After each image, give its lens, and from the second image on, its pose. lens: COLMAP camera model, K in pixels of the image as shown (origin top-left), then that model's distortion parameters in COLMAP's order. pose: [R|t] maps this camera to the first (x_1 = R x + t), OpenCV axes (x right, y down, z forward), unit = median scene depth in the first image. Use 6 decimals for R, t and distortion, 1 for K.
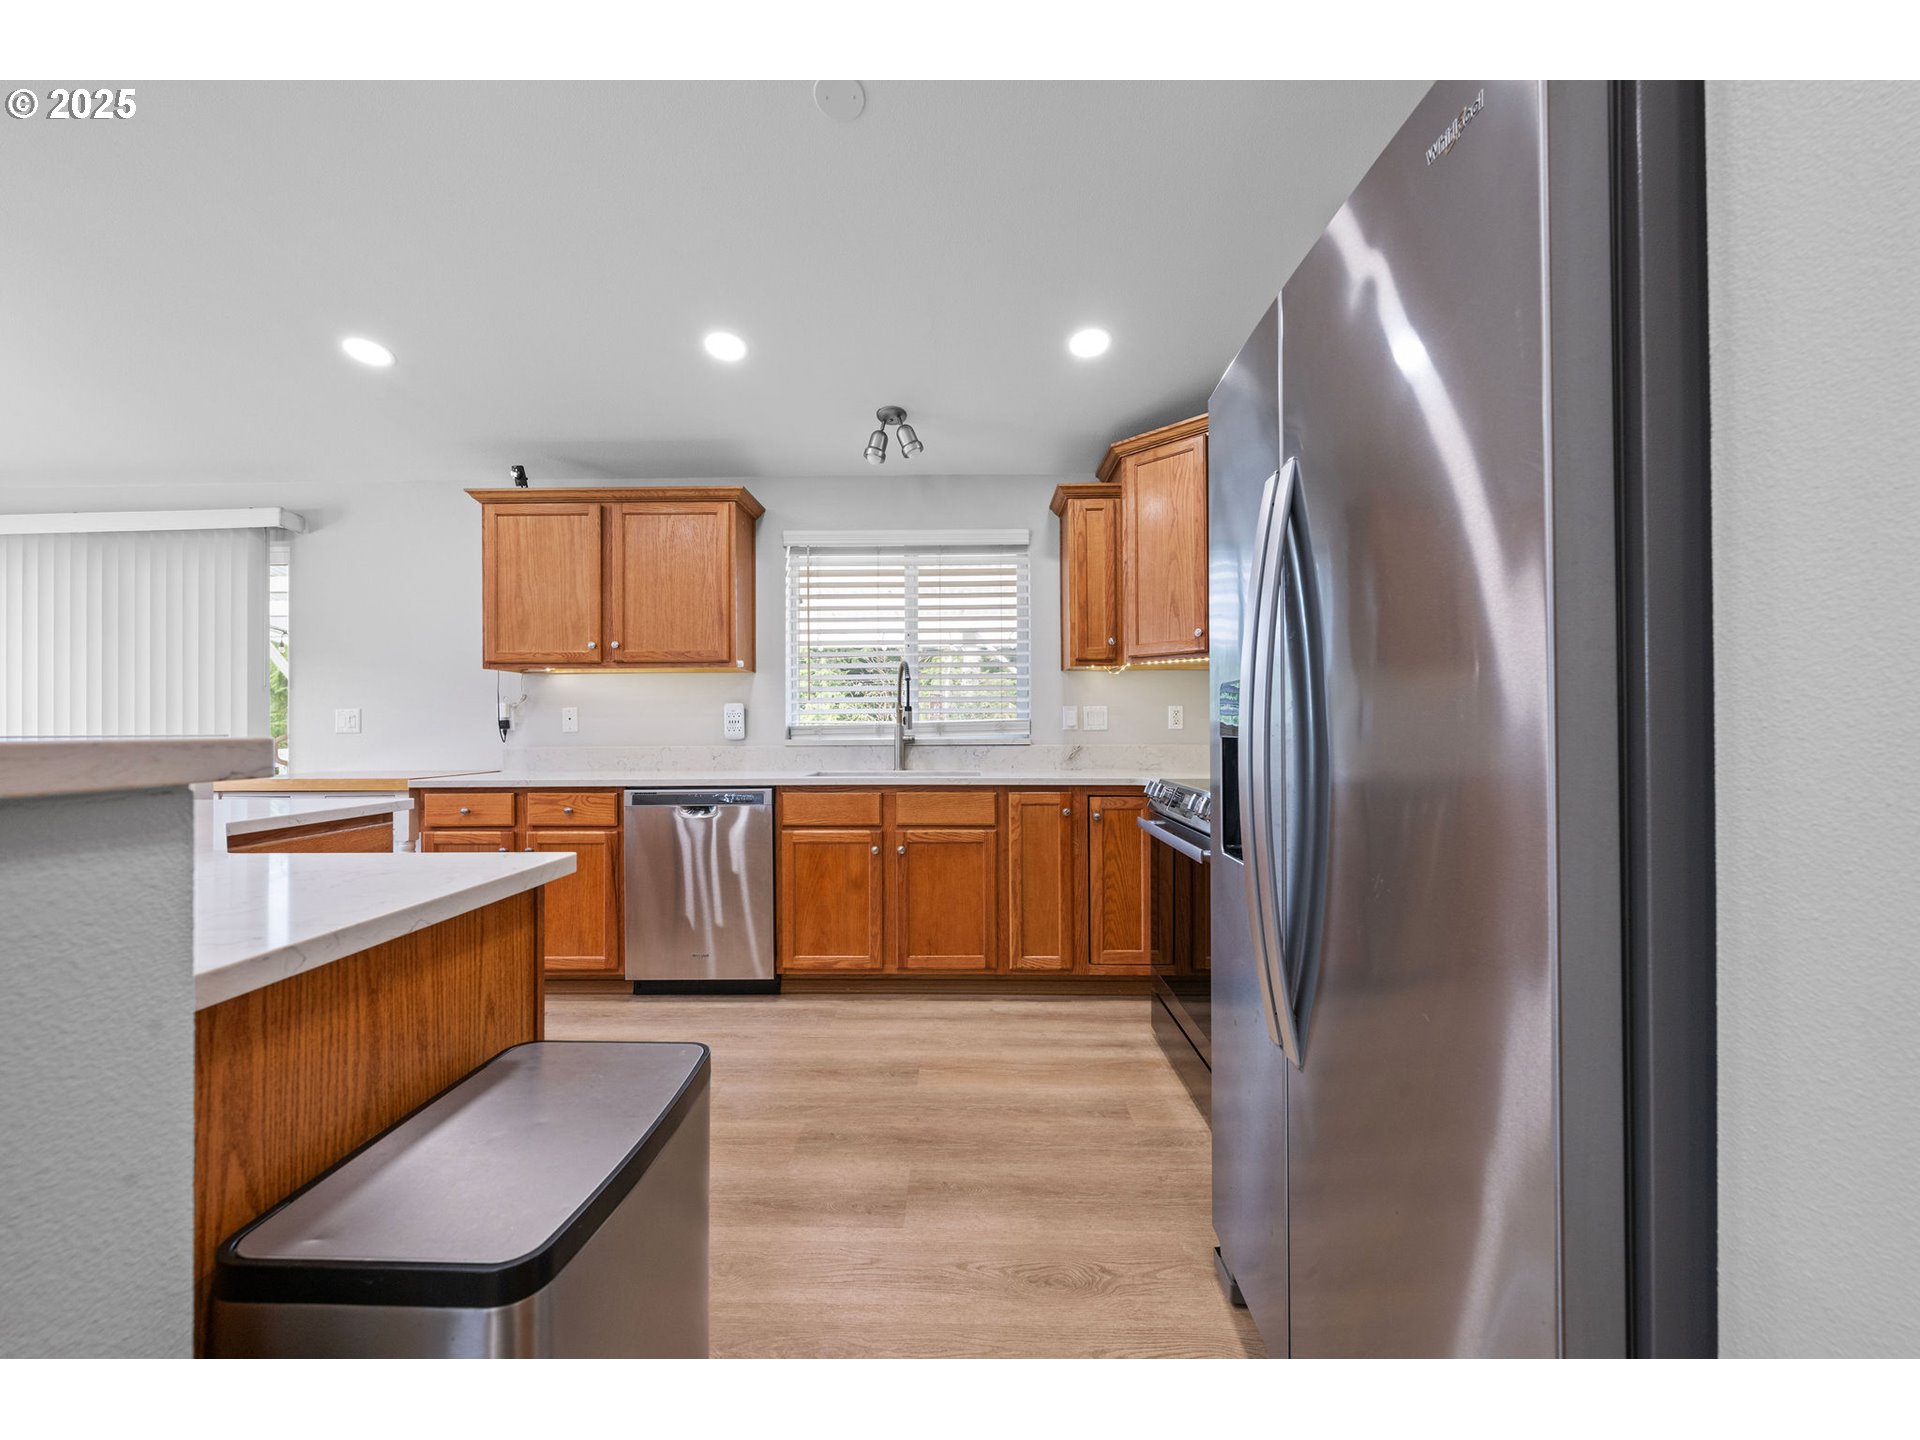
lens RADIAL K [[755.2, 0, 960.9], [0, 755.2, 719.1], [0, 0, 1]] dist [0.001439, -0.000605]
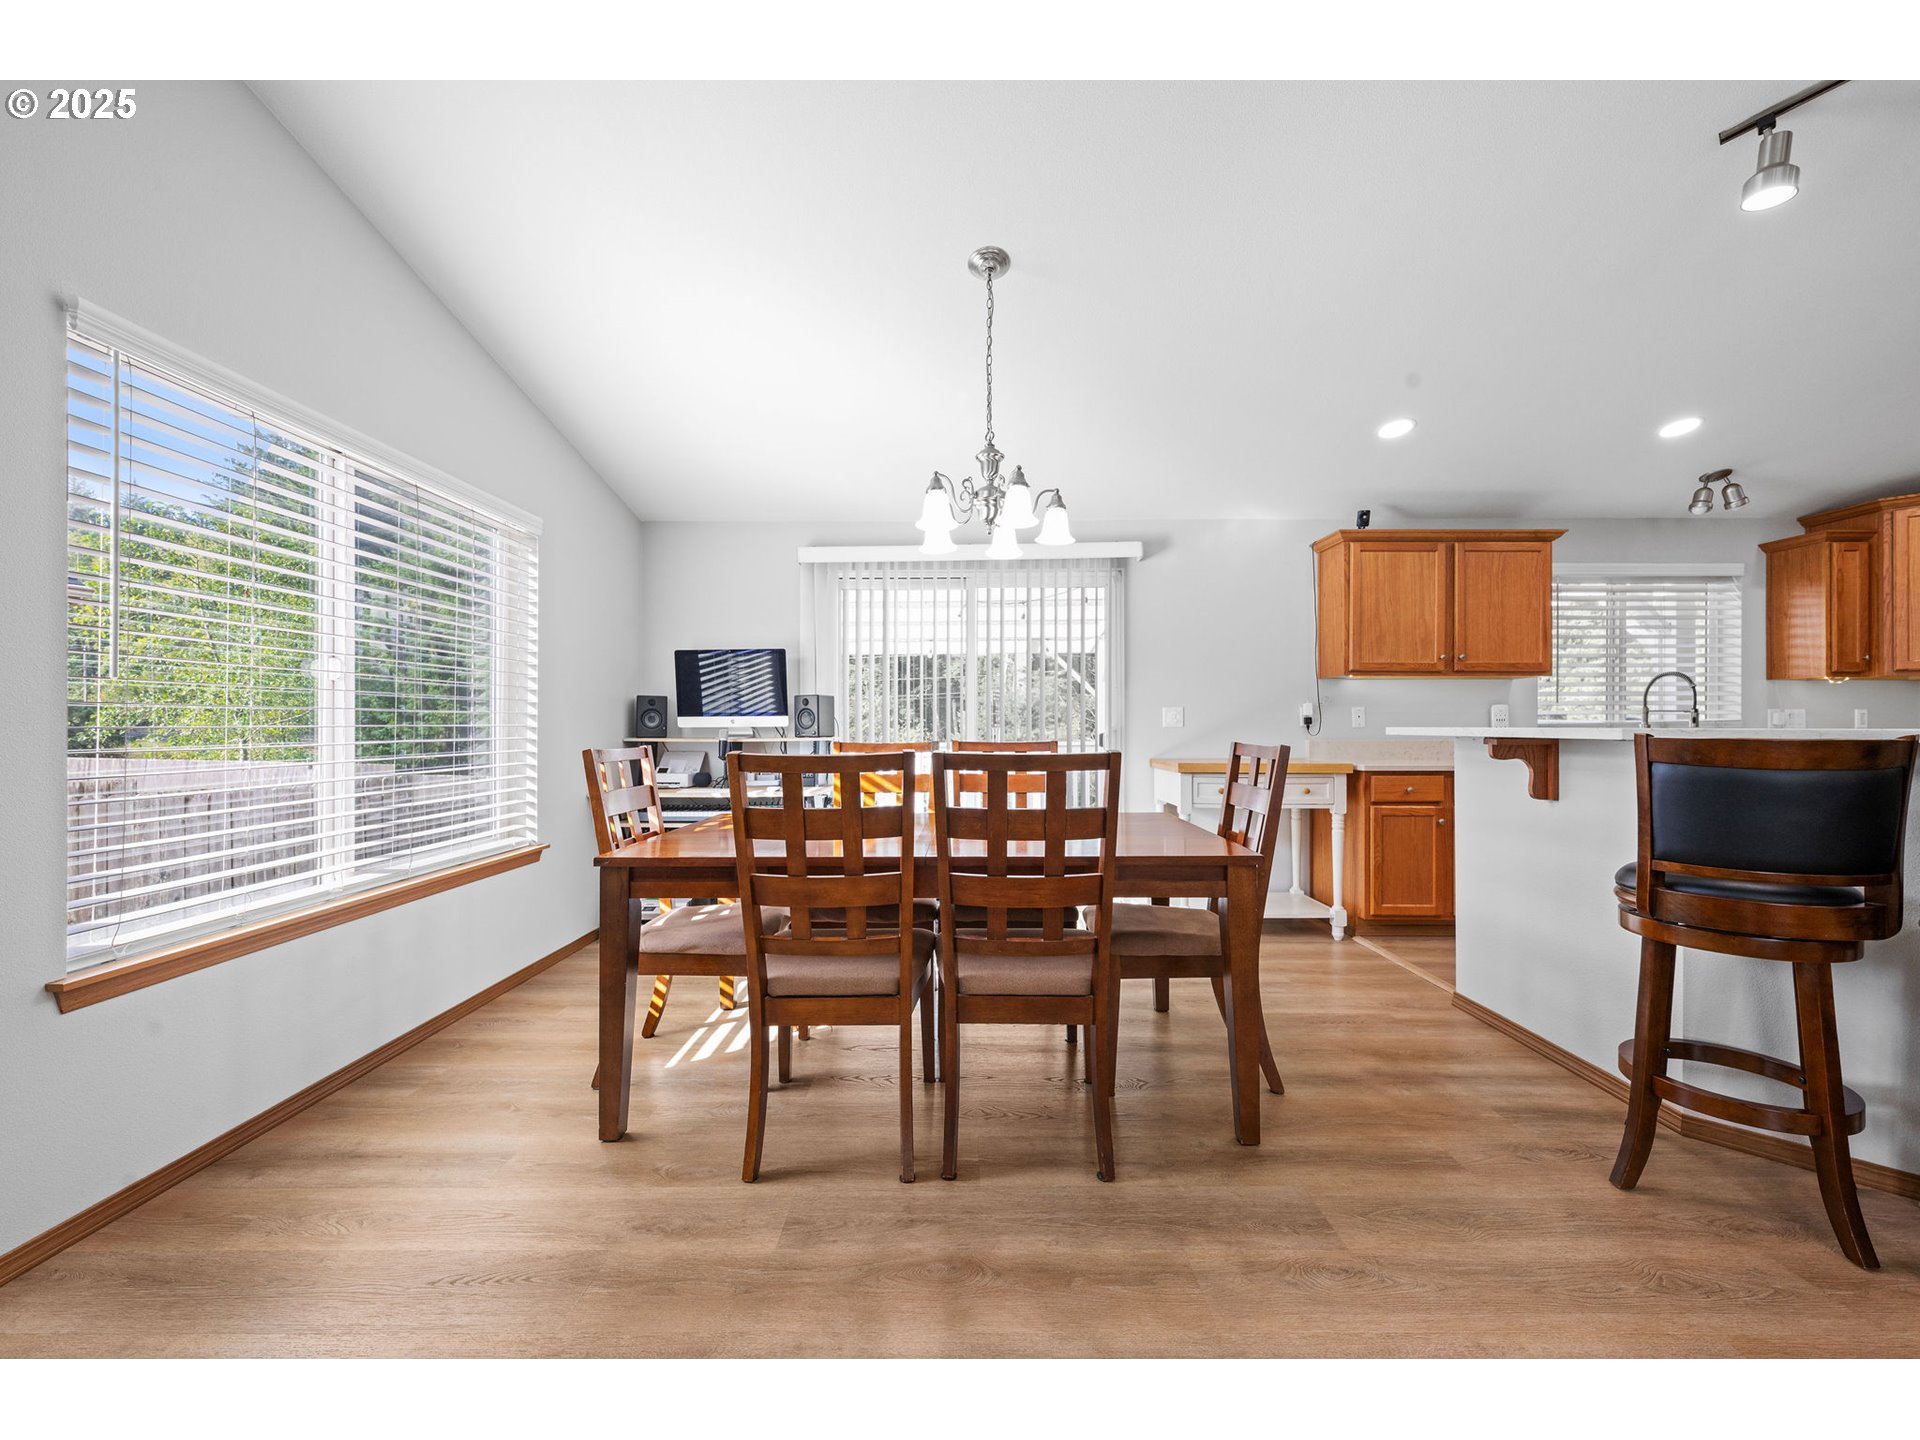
lens RADIAL K [[755.2, 0, 957.7], [0, 755.2, 723.8], [0, 0, 1]] dist [0.001439, -0.000605]
pose [[0.999976, 0.006903, -0.000796, -1.274175], [-0.006894, 0.999914, 0.011162, 0.002977], [0.000872, -0.011156, 0.999937, -0.239924]]
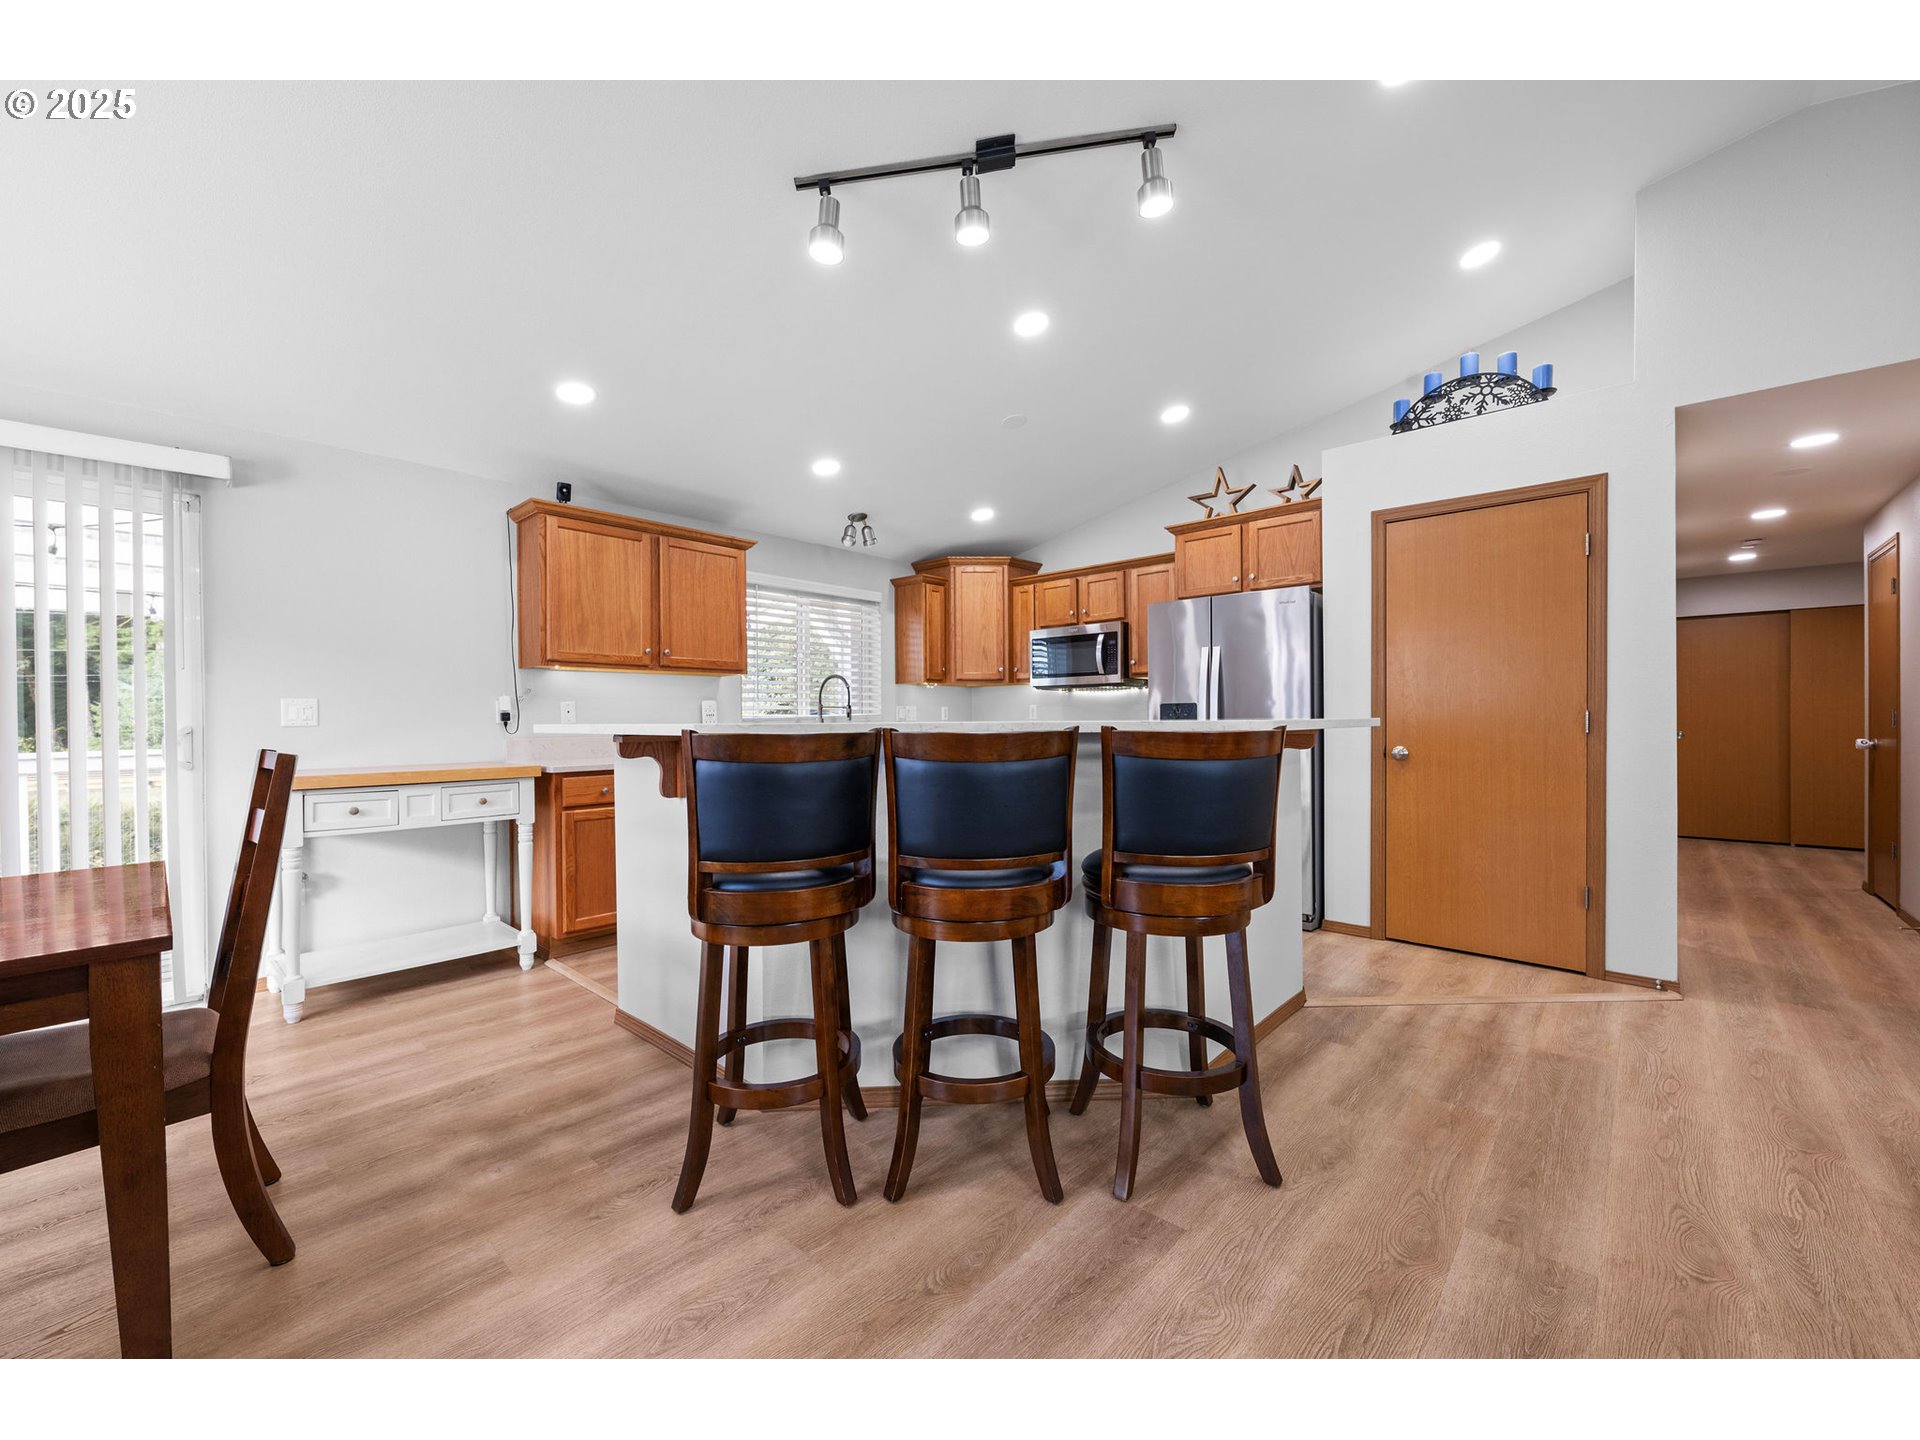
lens RADIAL K [[755.2, 0, 958.3], [0, 755.2, 722.5], [0, 0, 1]] dist [0.001439, -0.000605]
pose [[0.669421, -0.003470, 0.742875, -1.047870], [-0.006100, 0.999930, 0.010167, 0.001240], [-0.742858, -0.011337, 0.669353, -0.178870]]
